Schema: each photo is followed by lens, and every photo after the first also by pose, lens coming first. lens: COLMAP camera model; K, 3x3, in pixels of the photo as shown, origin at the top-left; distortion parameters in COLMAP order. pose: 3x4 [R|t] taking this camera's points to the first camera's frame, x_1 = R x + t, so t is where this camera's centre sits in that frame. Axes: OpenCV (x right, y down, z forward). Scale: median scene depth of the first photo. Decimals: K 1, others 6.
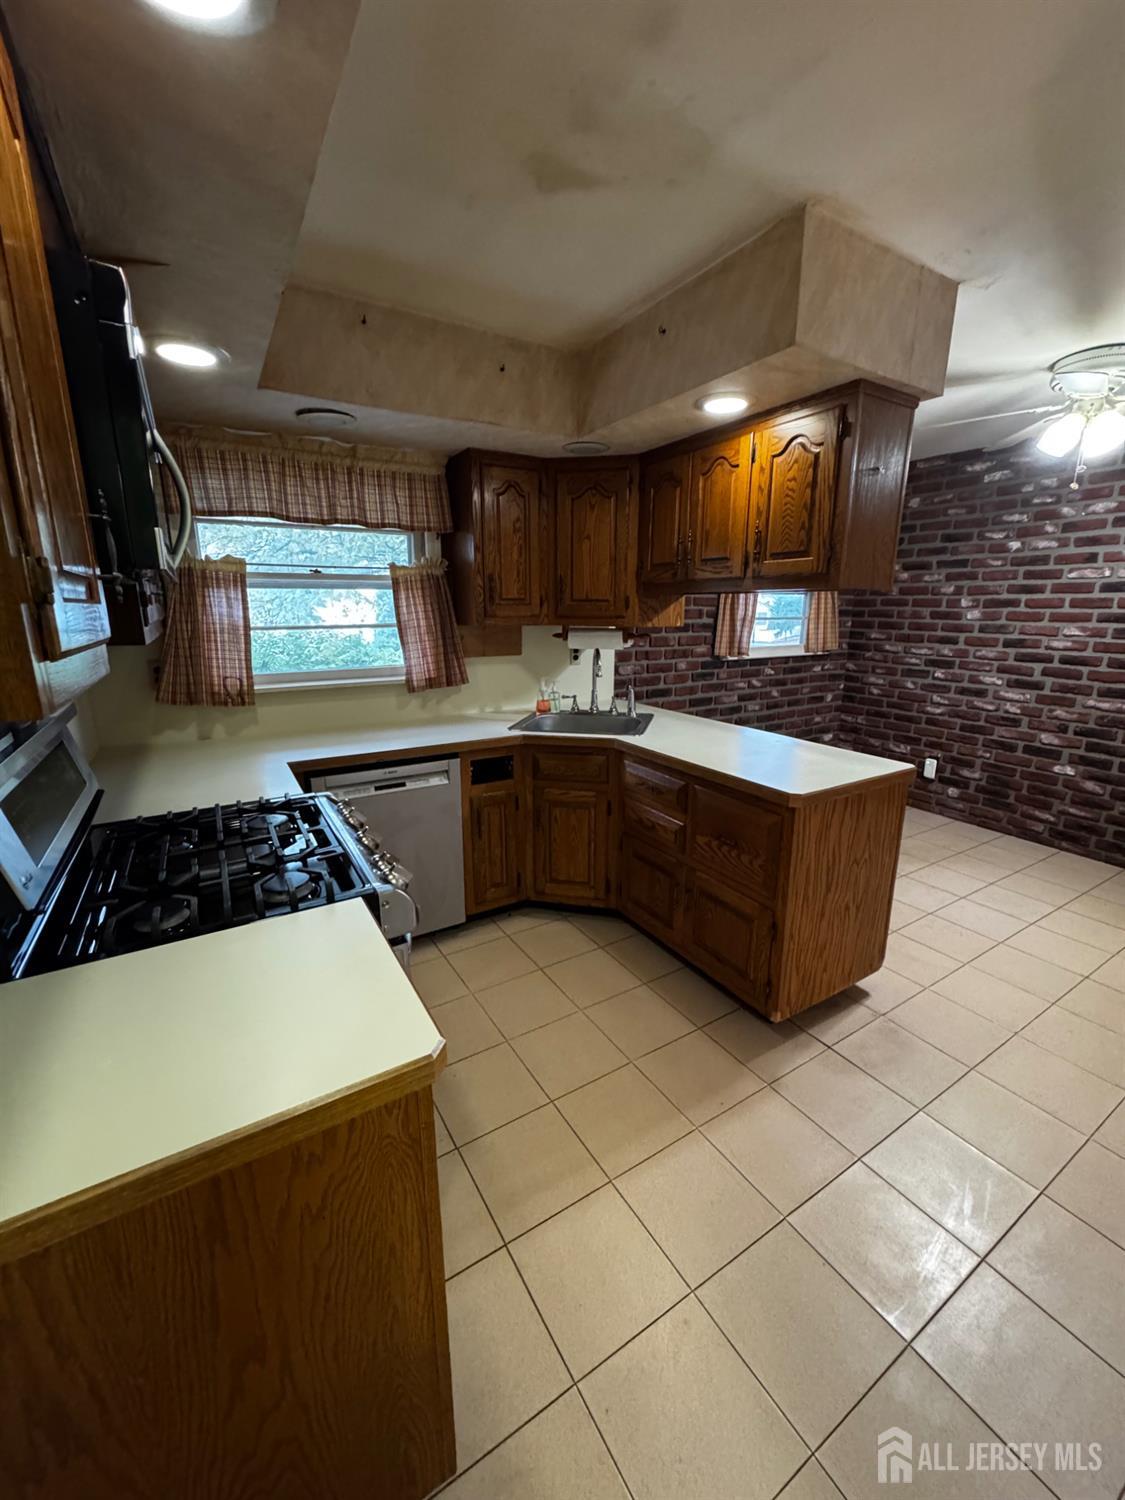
lens RADIAL K [[596.3, 0, 567.1], [0, 596.3, 750.0], [0, 0, 1]] dist [-0.003098, 0.000364]
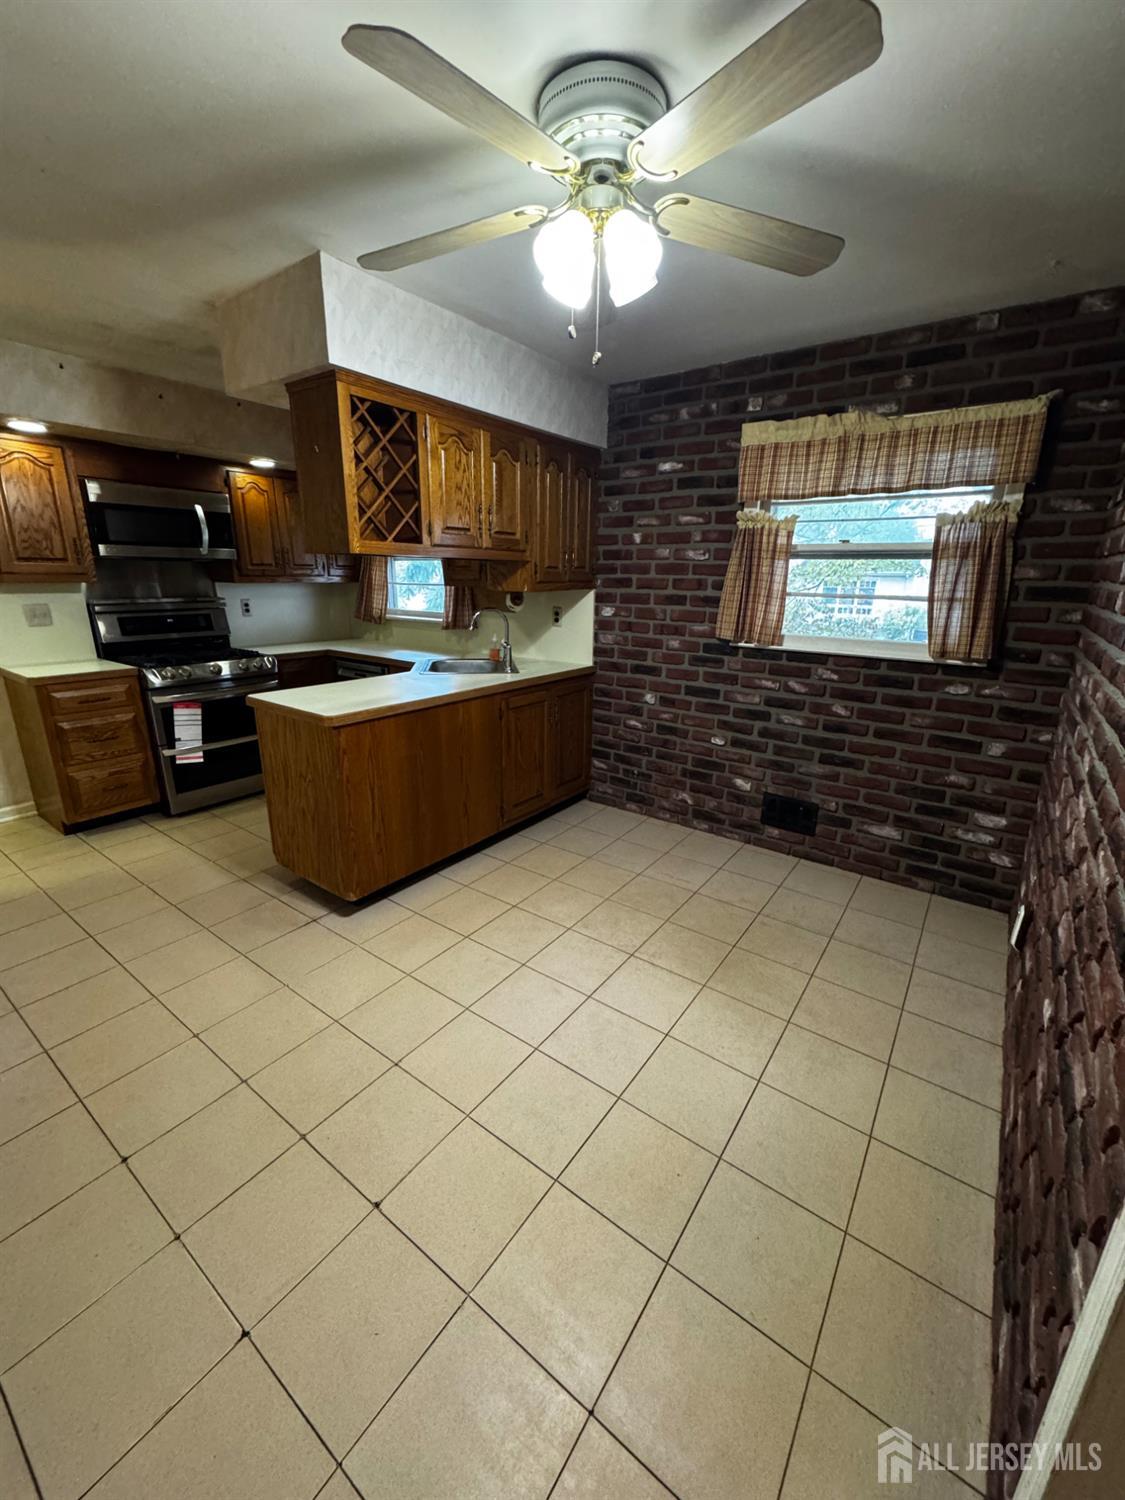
lens RADIAL K [[596.3, 0, 567.3], [0, 596.3, 750.5], [0, 0, 1]] dist [-0.003098, 0.000364]
pose [[0.385485, 0.264526, -0.883984, 0.927011], [-0.233101, 0.954869, 0.184088, -0.114942], [0.892785, 0.135094, 0.429749, 0.497543]]
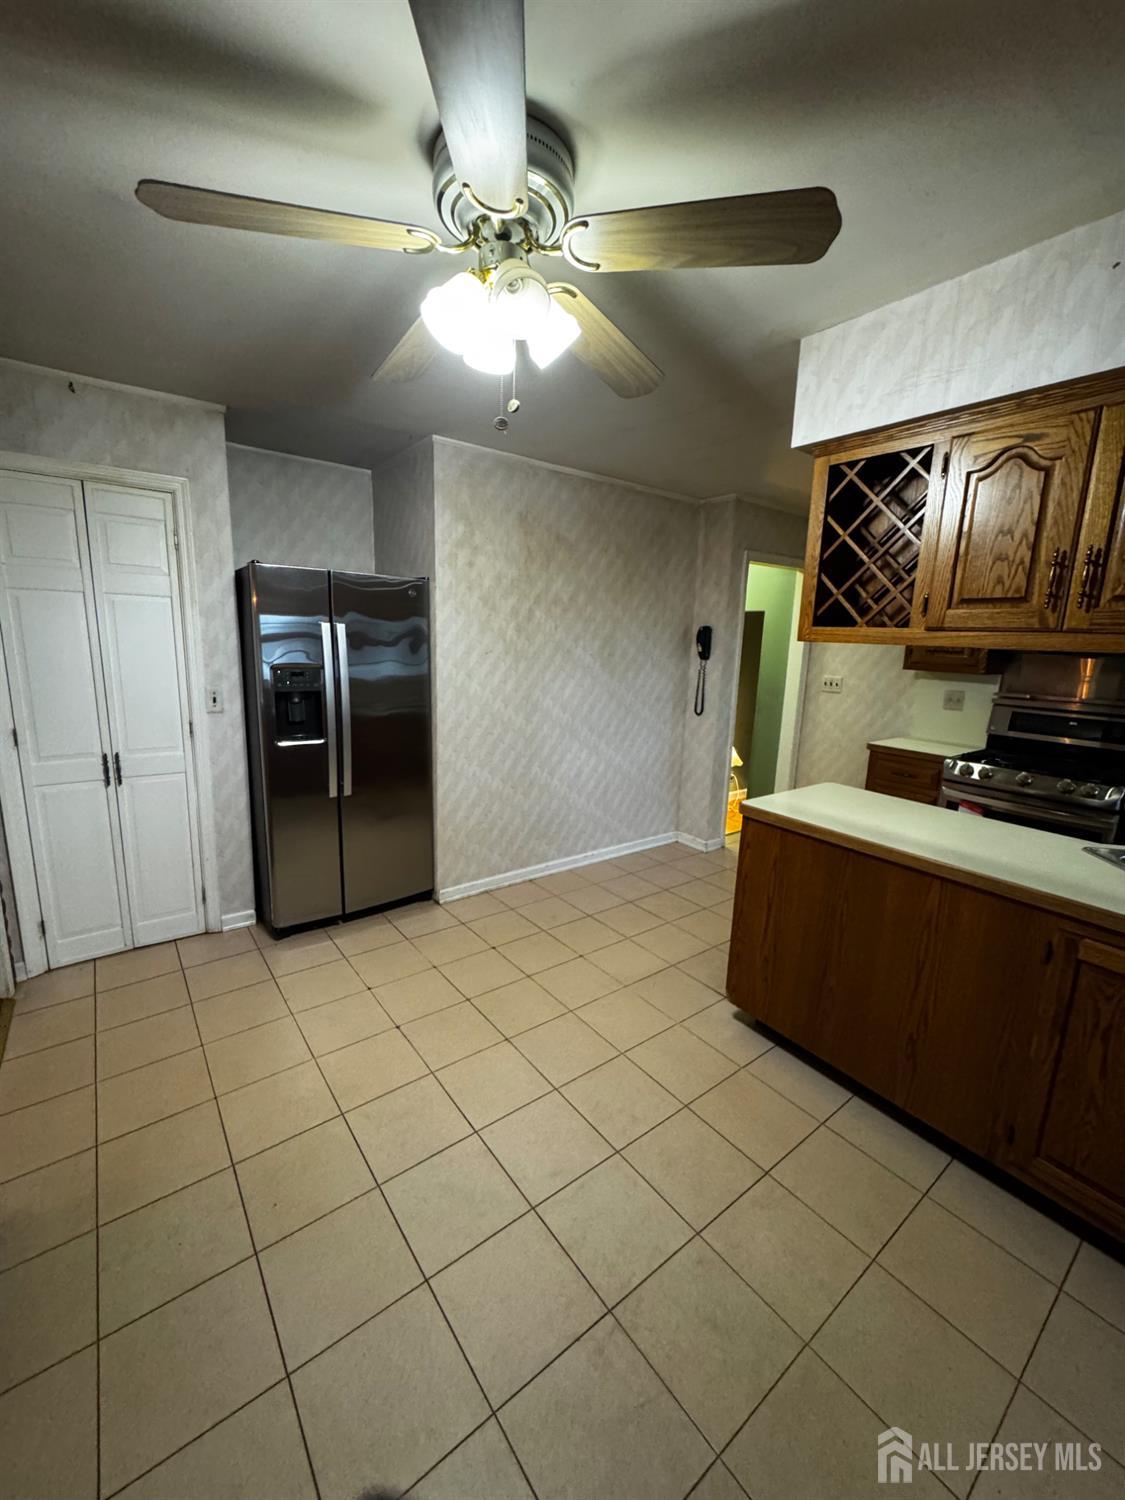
lens RADIAL K [[596.3, 0, 560.4], [0, 596.3, 746.8], [0, 0, 1]] dist [-0.003098, 0.000364]
pose [[-0.993930, -0.016961, -0.108697, 0.542606], [-0.060515, 0.909425, 0.411442, -0.259168], [0.091873, 0.415523, -0.904931, 1.019675]]
